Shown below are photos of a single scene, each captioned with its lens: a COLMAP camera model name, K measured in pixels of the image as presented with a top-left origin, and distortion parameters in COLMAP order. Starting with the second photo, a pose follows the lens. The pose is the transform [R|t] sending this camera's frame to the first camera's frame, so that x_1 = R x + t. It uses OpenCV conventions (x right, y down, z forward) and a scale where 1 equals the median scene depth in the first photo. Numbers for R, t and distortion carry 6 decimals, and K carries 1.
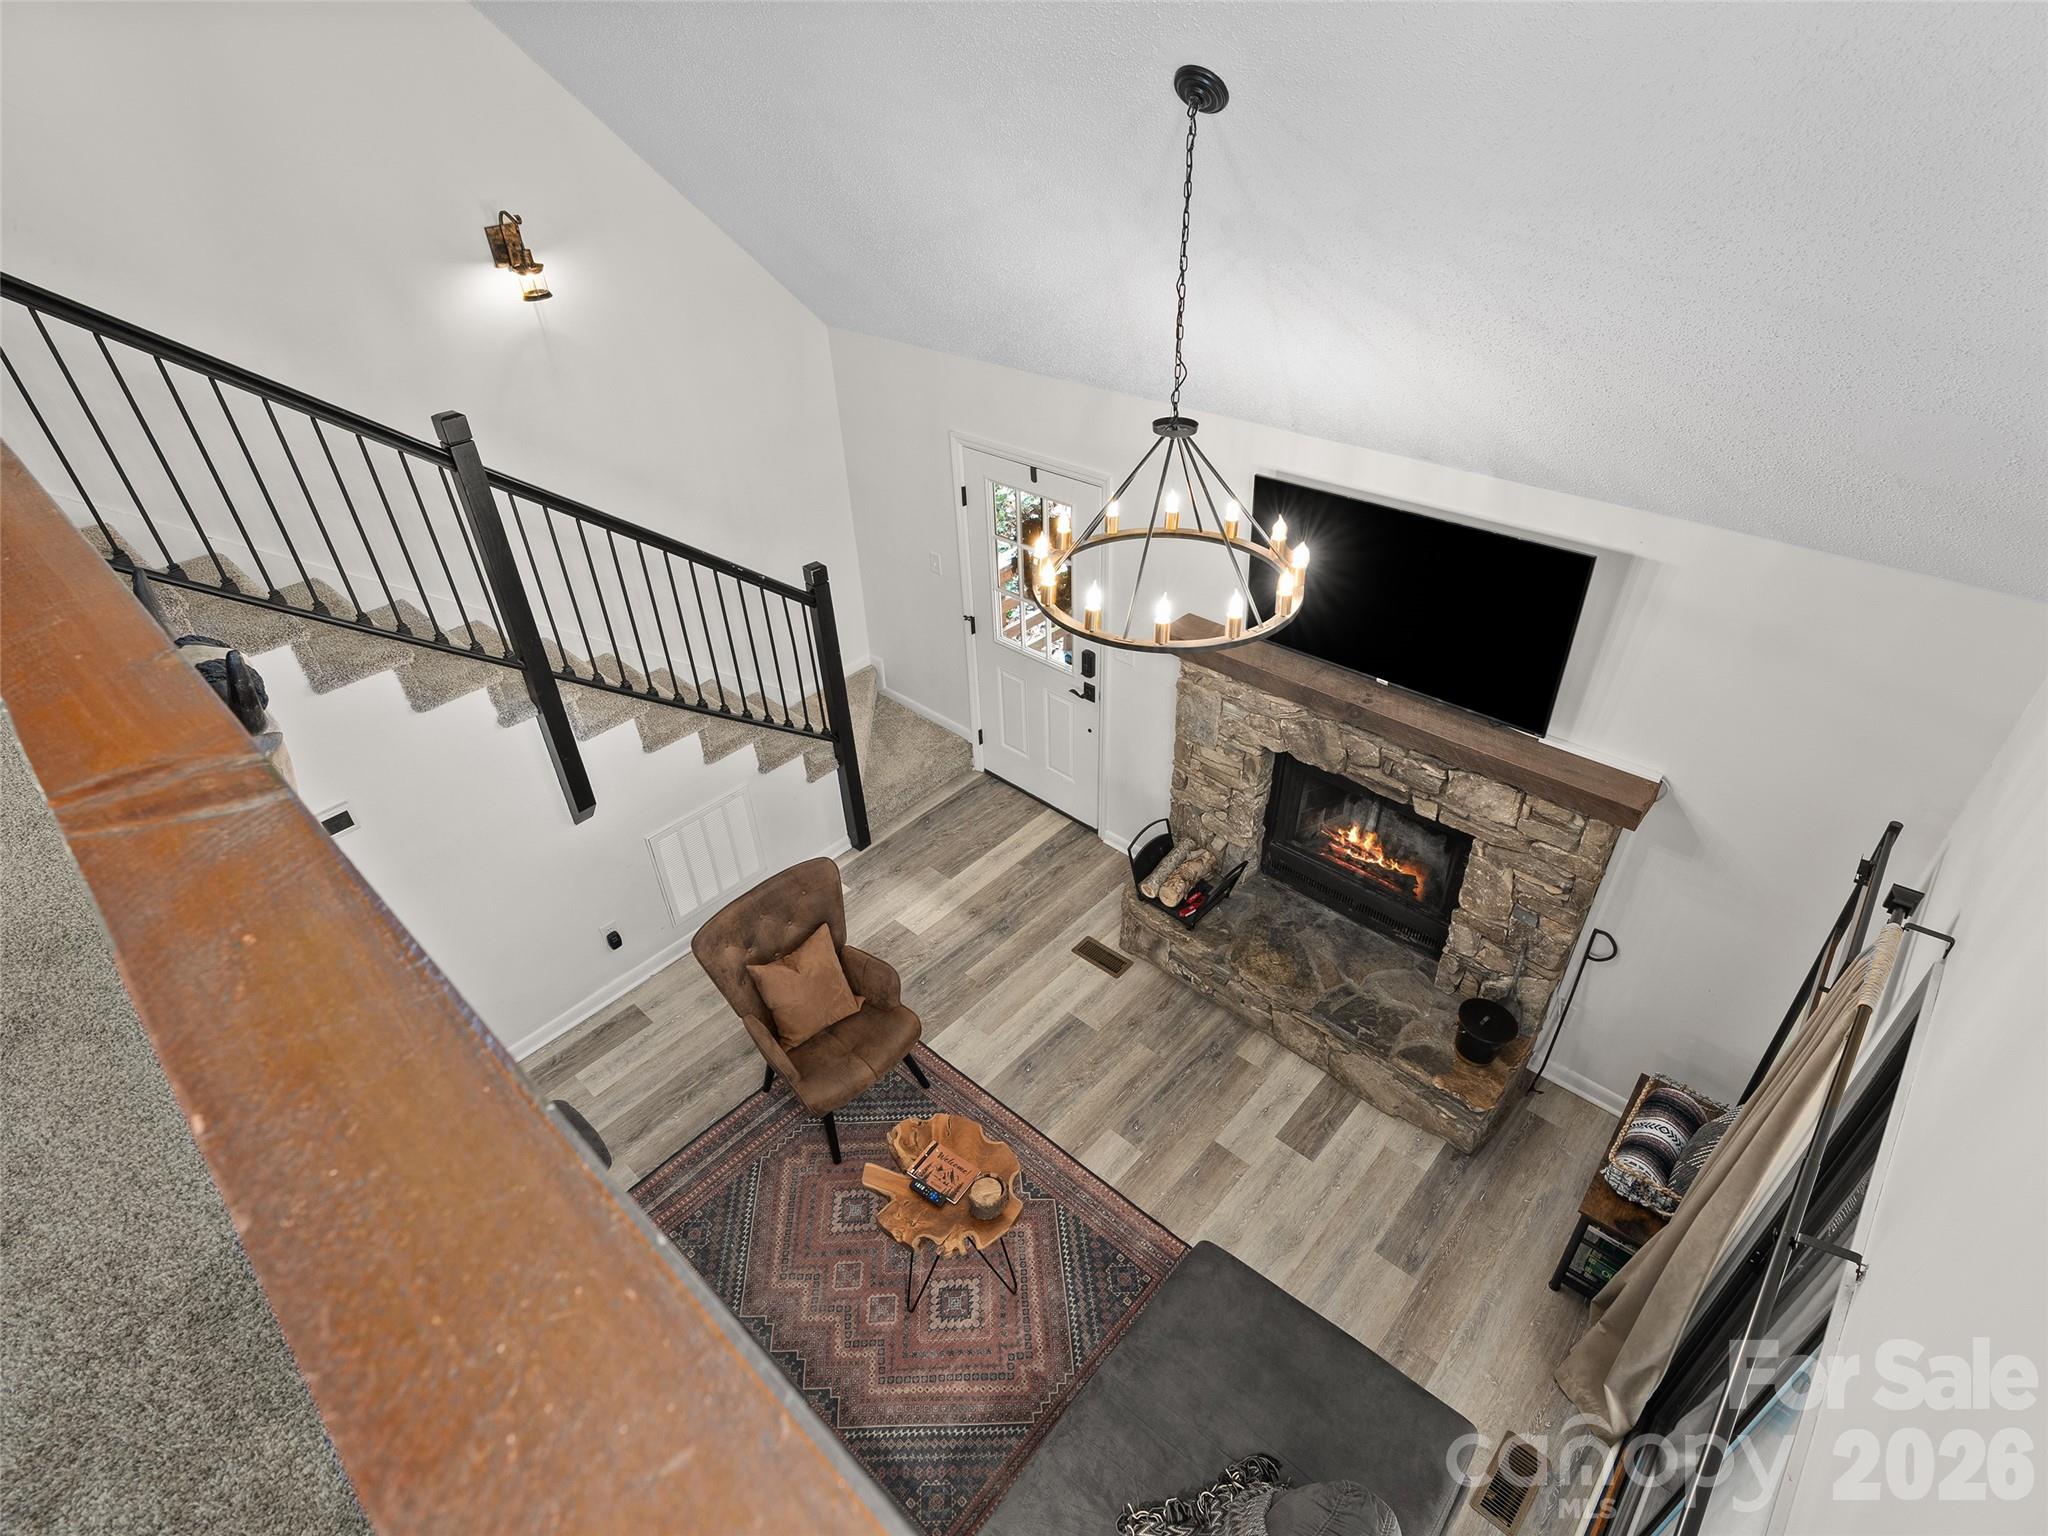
lens RADIAL K [[1049.7, 0, 1015.4], [0, 1049.7, 799.5], [0, 0, 1]] dist [-0.004601, 0.003276]
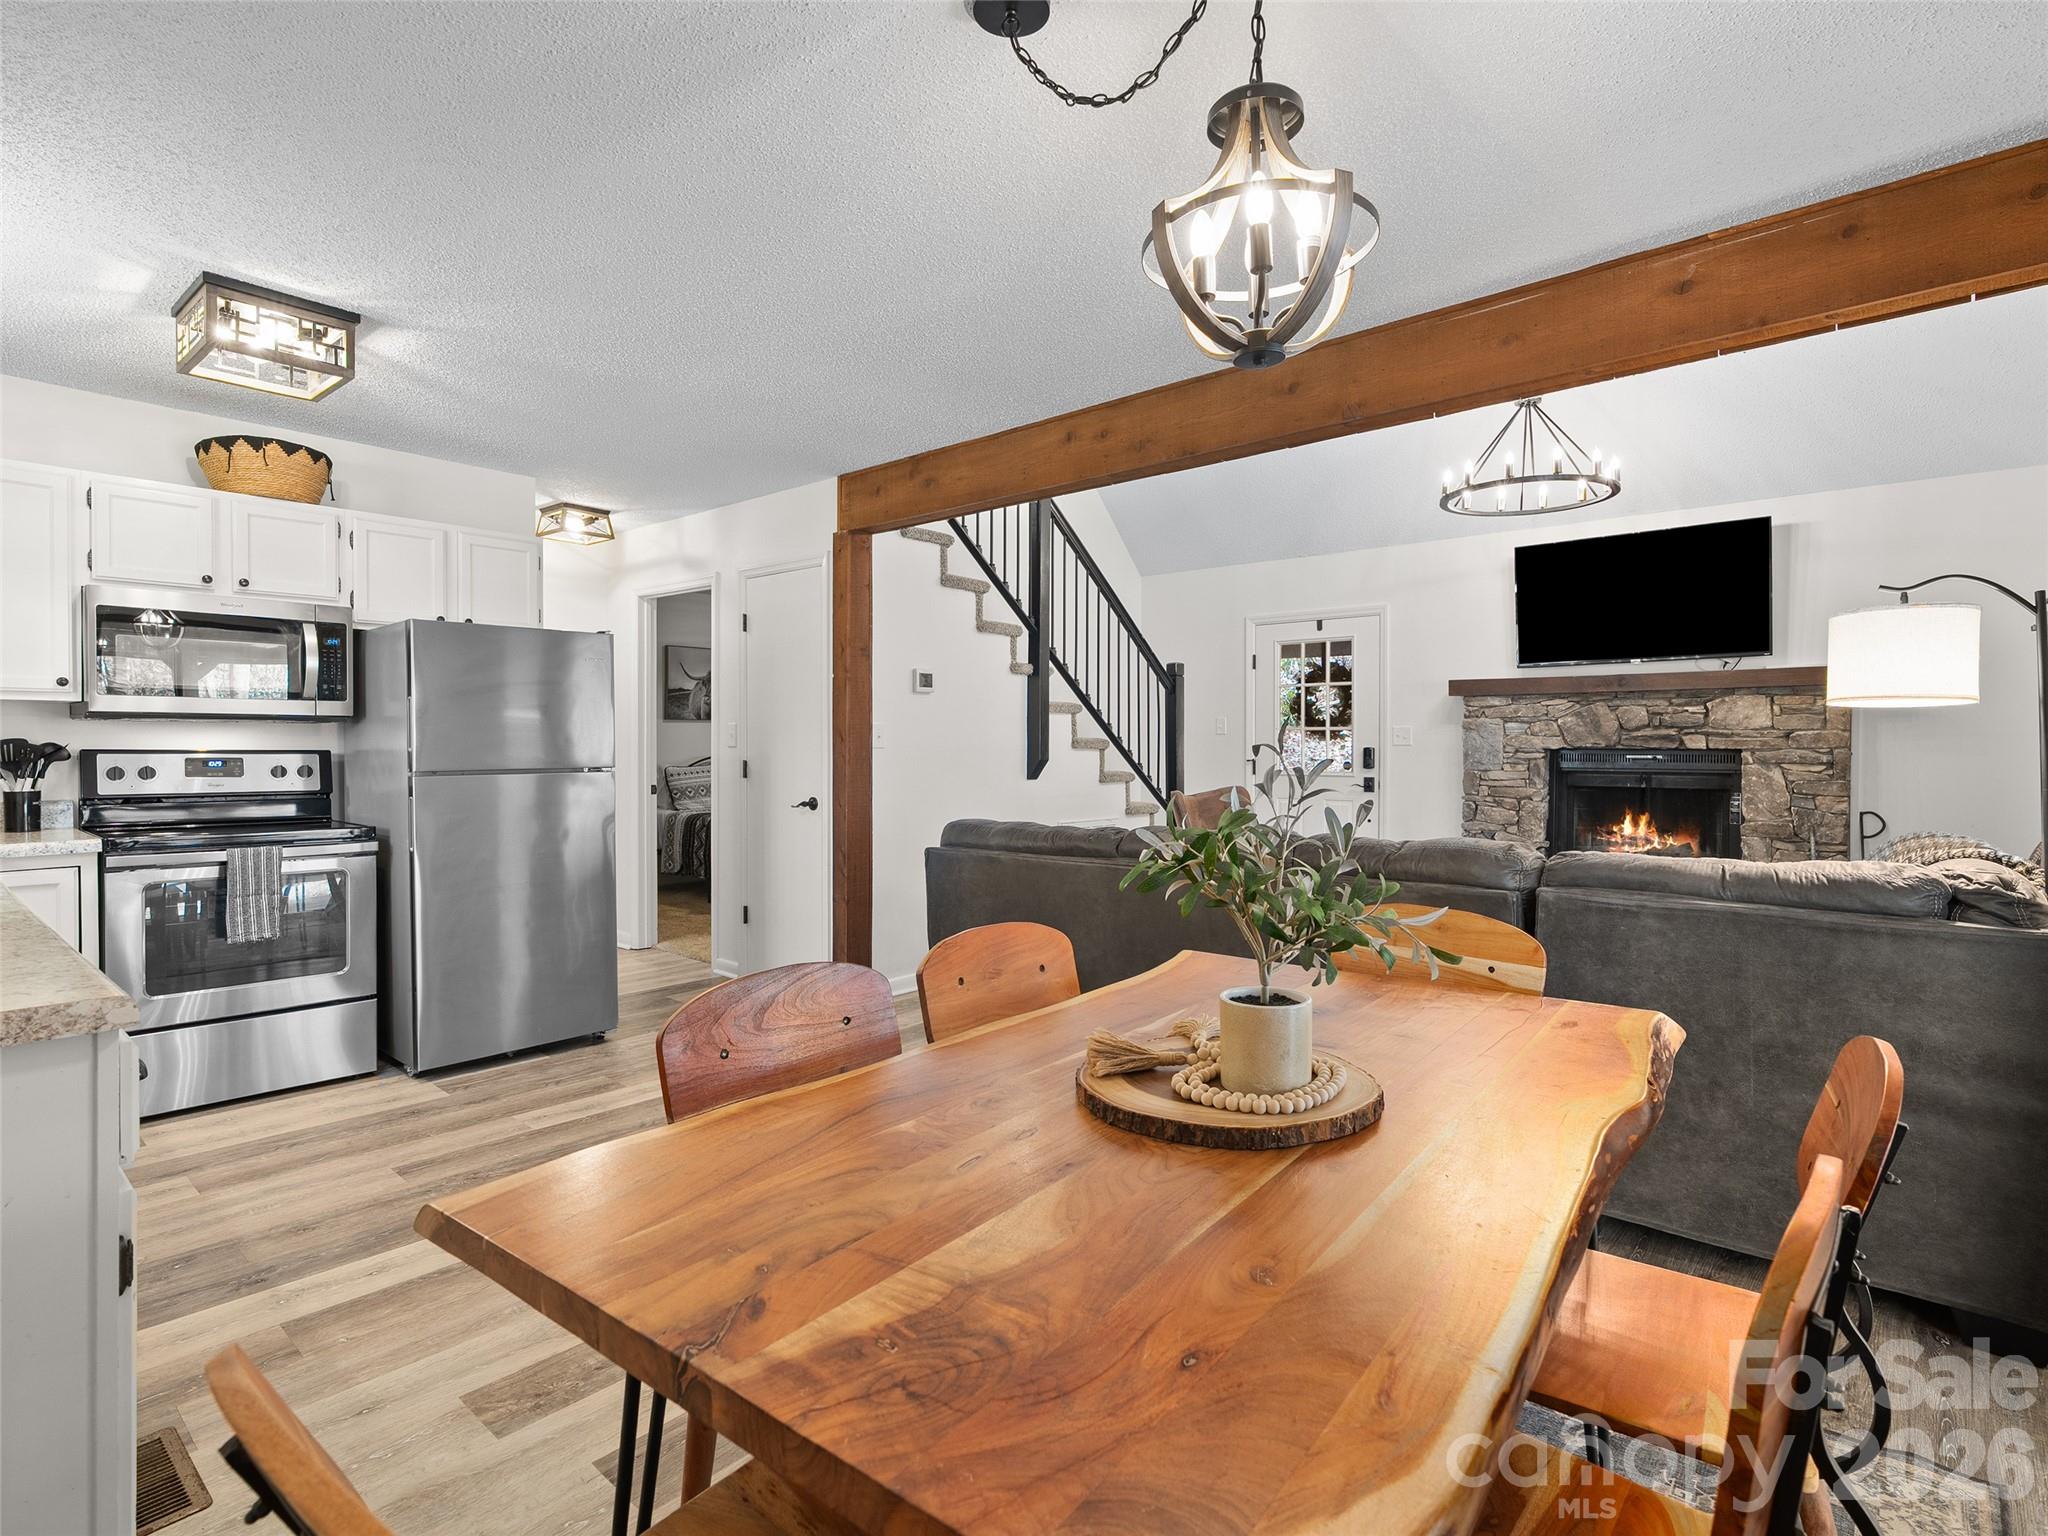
lens RADIAL K [[1049.7, 0, 1026.7], [0, 1049.7, 748.3], [0, 0, 1]] dist [-0.004601, 0.003276]
pose [[0.998868, 0.034349, 0.032907, -0.500238], [-0.008270, 0.806648, -0.590974, 0.799042], [-0.046844, 0.590033, 0.806019, -0.041793]]
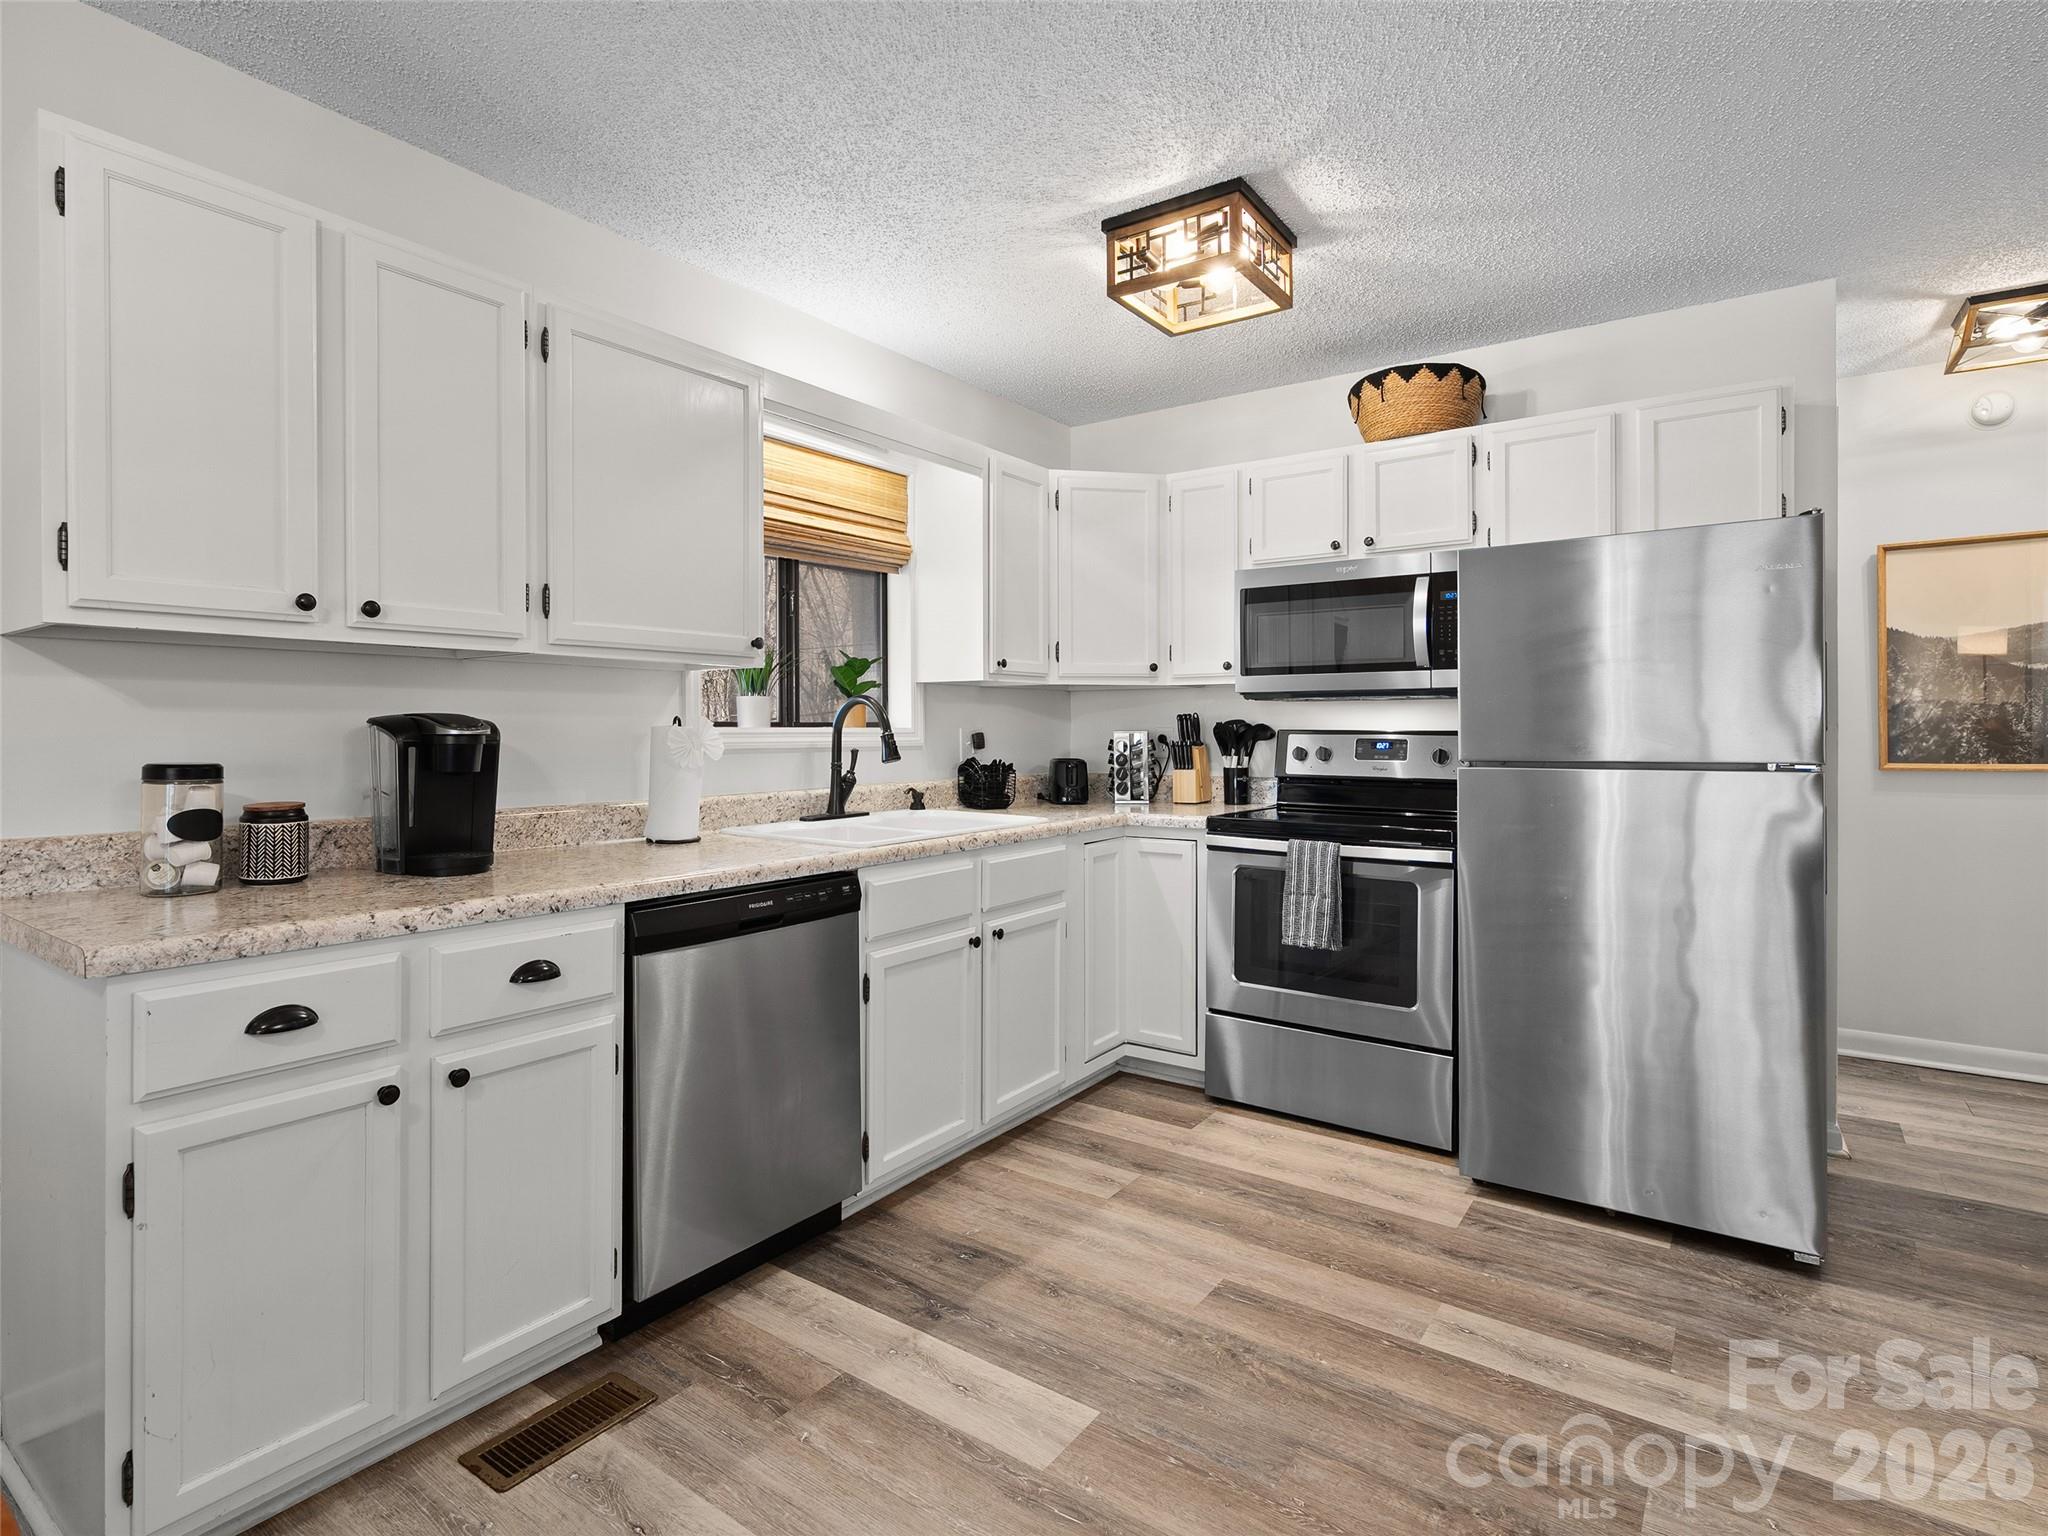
lens RADIAL K [[1049.7, 0, 1031.0], [0, 1049.7, 736.0], [0, 0, 1]] dist [-0.004601, 0.003276]
pose [[0.132917, 0.042389, -0.990220, -0.389358], [-0.592776, 0.804101, -0.045146, 0.478770], [0.794323, 0.592980, 0.132006, 0.390596]]
